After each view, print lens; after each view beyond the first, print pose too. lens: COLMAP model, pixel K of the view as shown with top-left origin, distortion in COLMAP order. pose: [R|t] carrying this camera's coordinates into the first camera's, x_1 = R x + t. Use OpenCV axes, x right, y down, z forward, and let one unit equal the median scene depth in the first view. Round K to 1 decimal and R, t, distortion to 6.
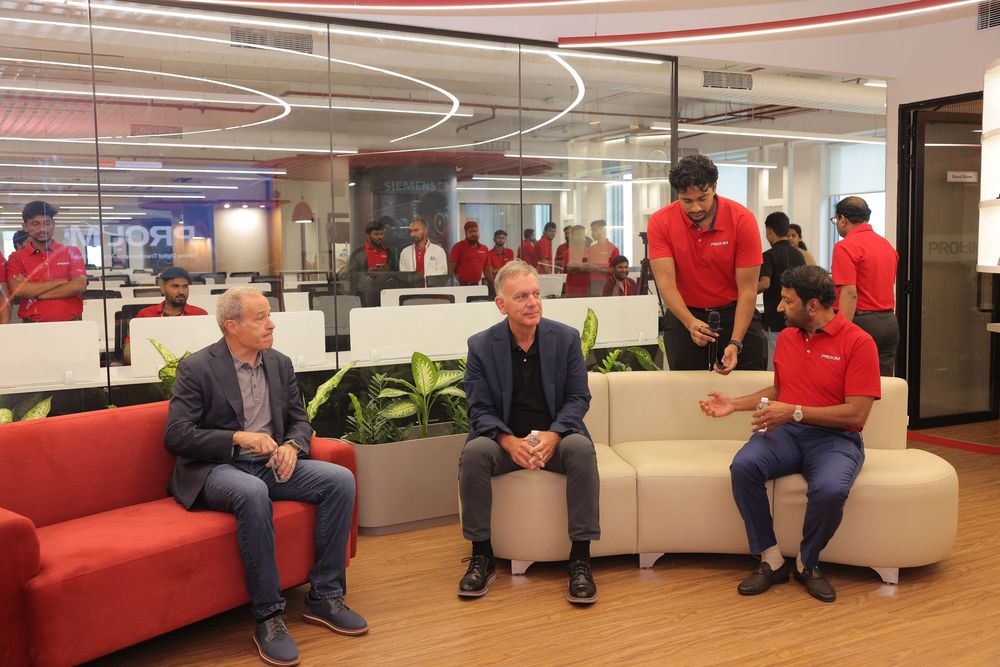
lens RADIAL K [[1000.9, 0, 500.0], [0, 1000.9, 333.5], [0, 0, 1]] dist [-0.009974, -0.000485]
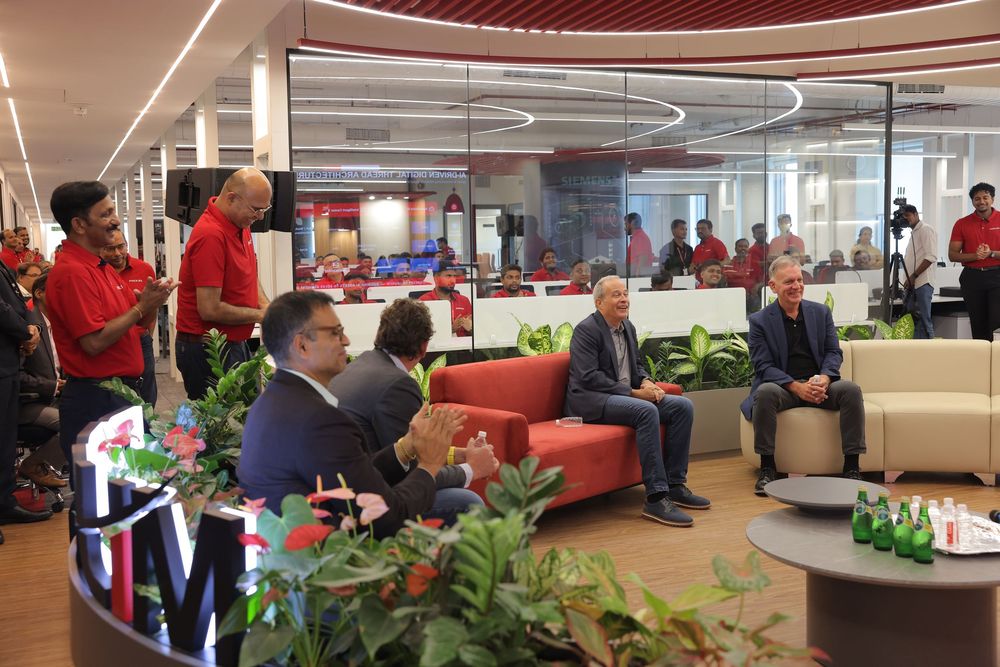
lens RADIAL K [[1087.3, 0, 499.7], [0, 1087.3, 316.5], [0, 0, 1]] dist [0.024735, 0.013526]
pose [[0.993646, 0.005256, -0.112429, -0.152085], [-0.006778, 0.999890, -0.013161, 0.023631], [0.112348, 0.013839, 0.993573, -0.369269]]
